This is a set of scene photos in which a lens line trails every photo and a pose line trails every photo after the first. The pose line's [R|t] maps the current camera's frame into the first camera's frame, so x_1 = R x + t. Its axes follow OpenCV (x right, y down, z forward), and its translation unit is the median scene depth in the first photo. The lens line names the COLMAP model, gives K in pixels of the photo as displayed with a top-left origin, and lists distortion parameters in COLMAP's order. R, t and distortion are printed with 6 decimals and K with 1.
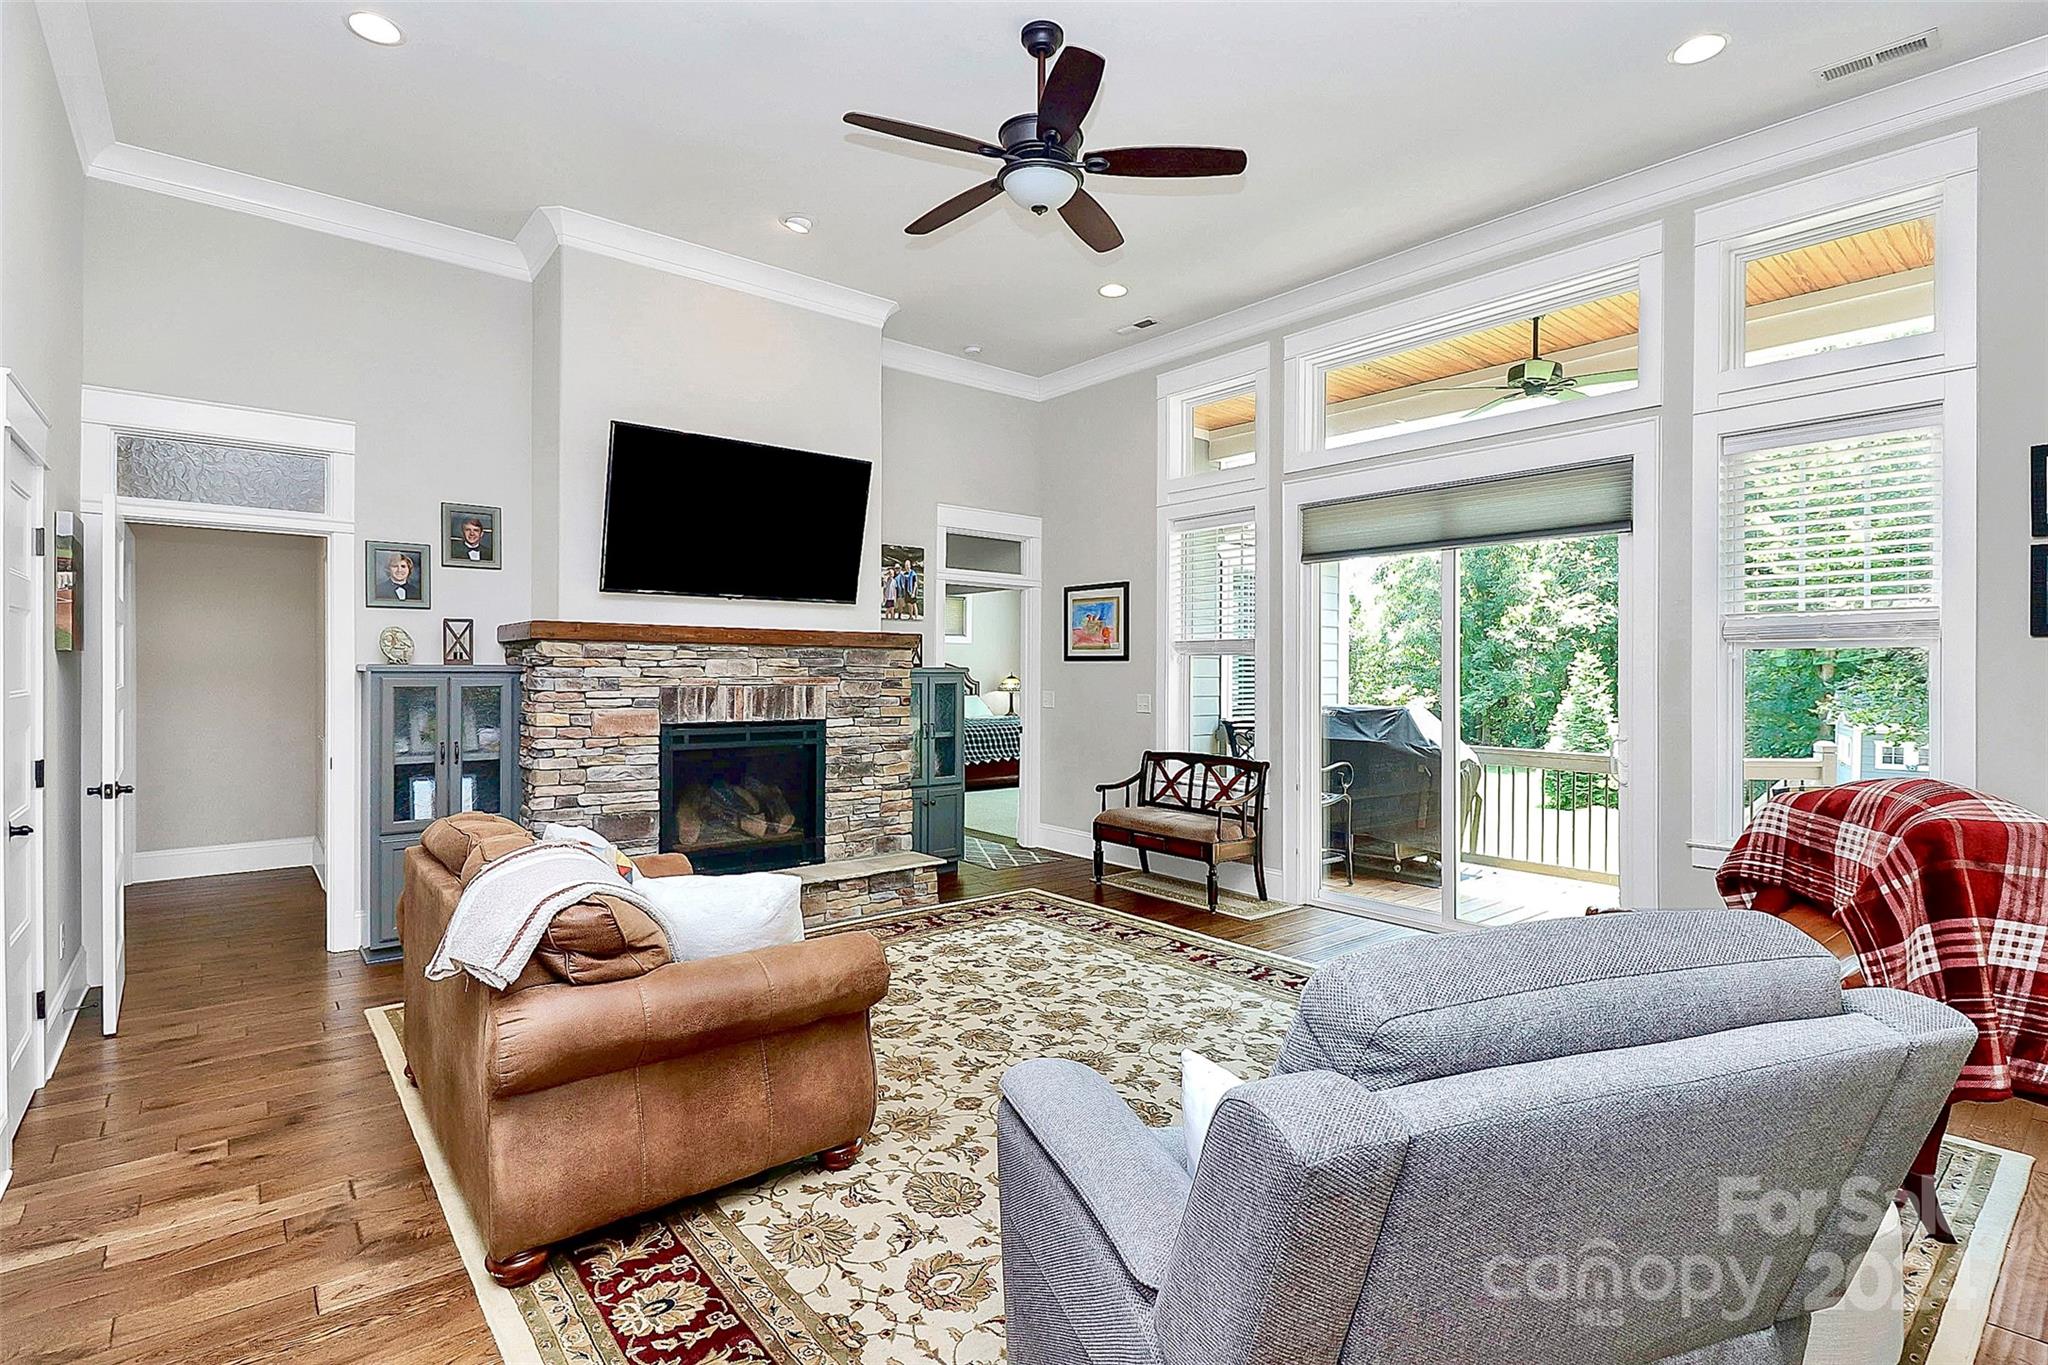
lens RADIAL K [[967.6, 0, 1036.5], [0, 967.6, 697.6], [0, 0, 1]] dist [-0.002489, -0.009628]
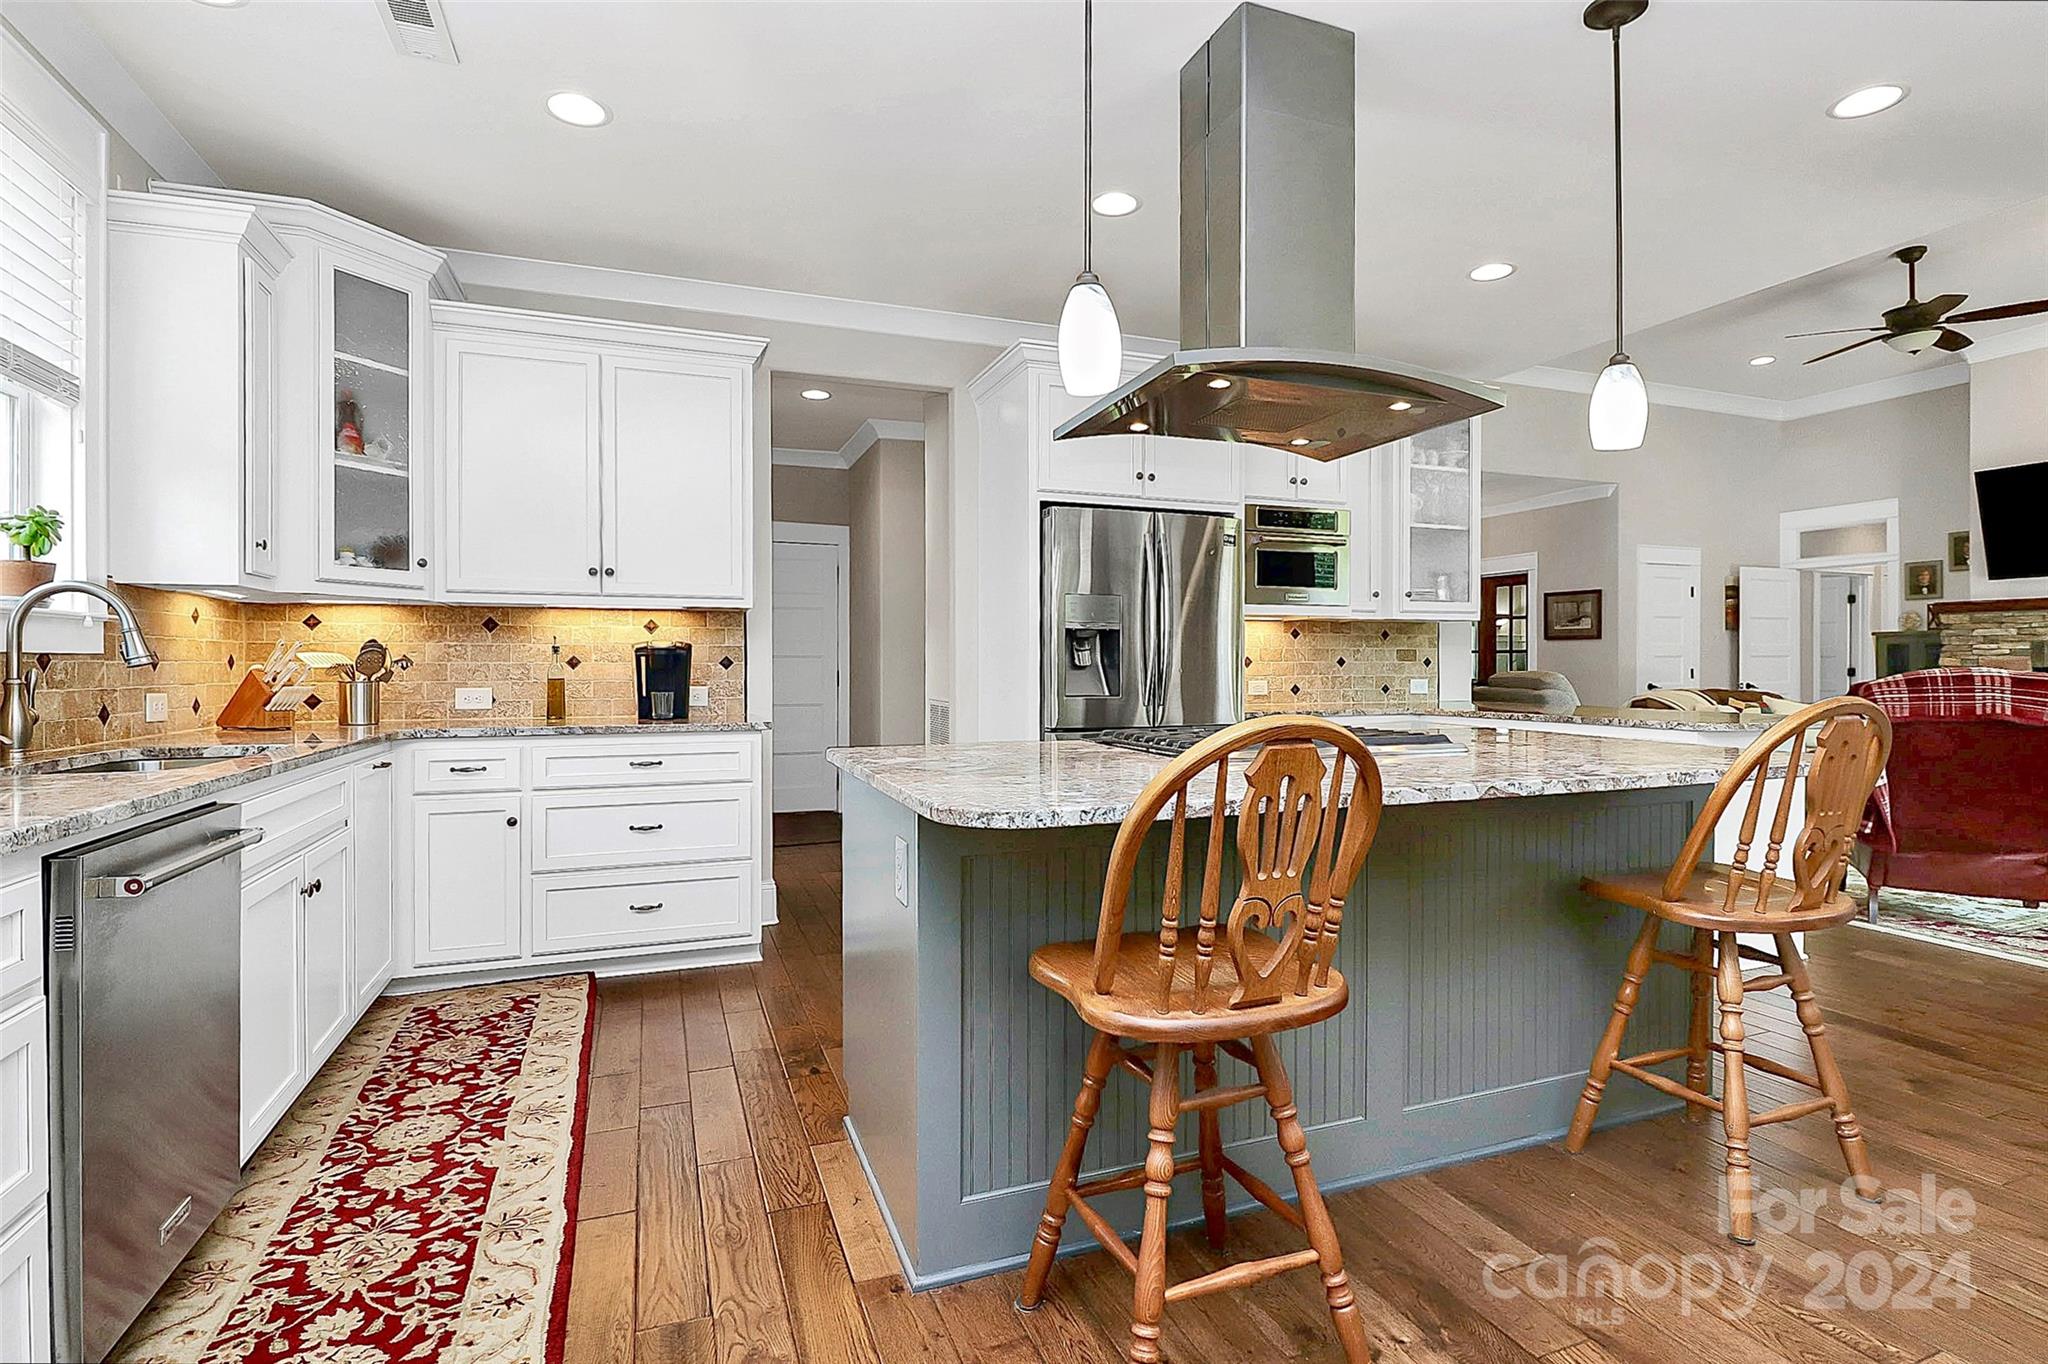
lens RADIAL K [[967.6, 0, 1013.8], [0, 967.6, 675.7], [0, 0, 1]] dist [-0.002489, -0.009628]
pose [[-0.342783, 0.010055, -0.939361, 1.514253], [-0.033052, 0.999195, 0.022757, 0.059983], [0.938833, 0.038849, -0.342175, 0.056057]]
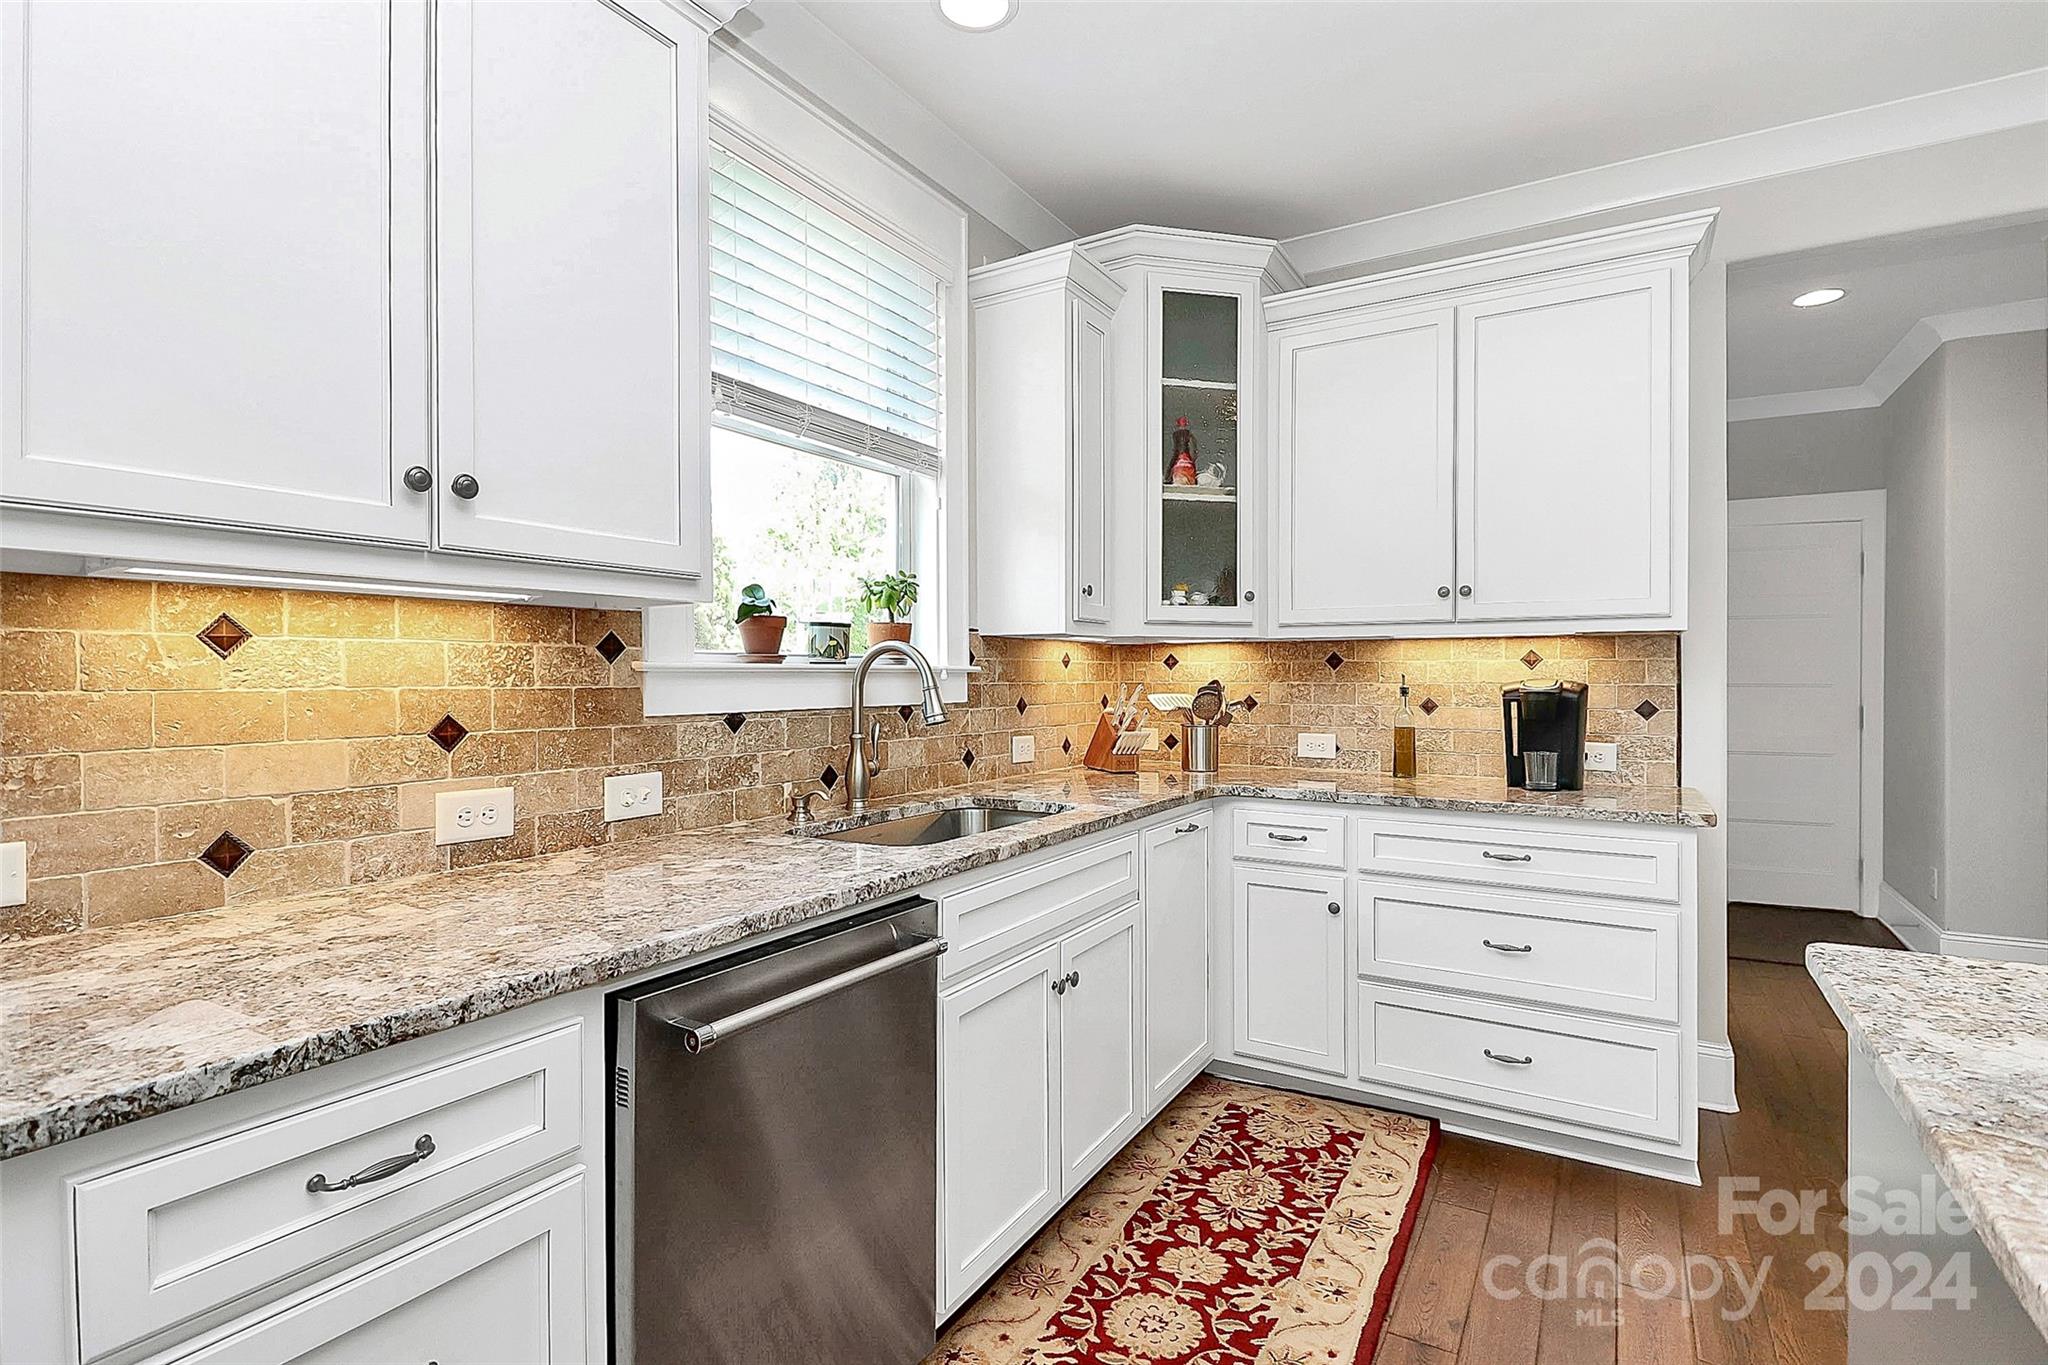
lens RADIAL K [[967.6, 0, 1033.0], [0, 967.6, 675.8], [0, 0, 1]] dist [-0.002489, -0.009628]
pose [[-0.948177, -0.000186, -0.317742, 1.331688], [-0.011143, 0.999404, 0.032666, 0.041135], [0.317546, 0.034514, -0.947614, -0.043898]]
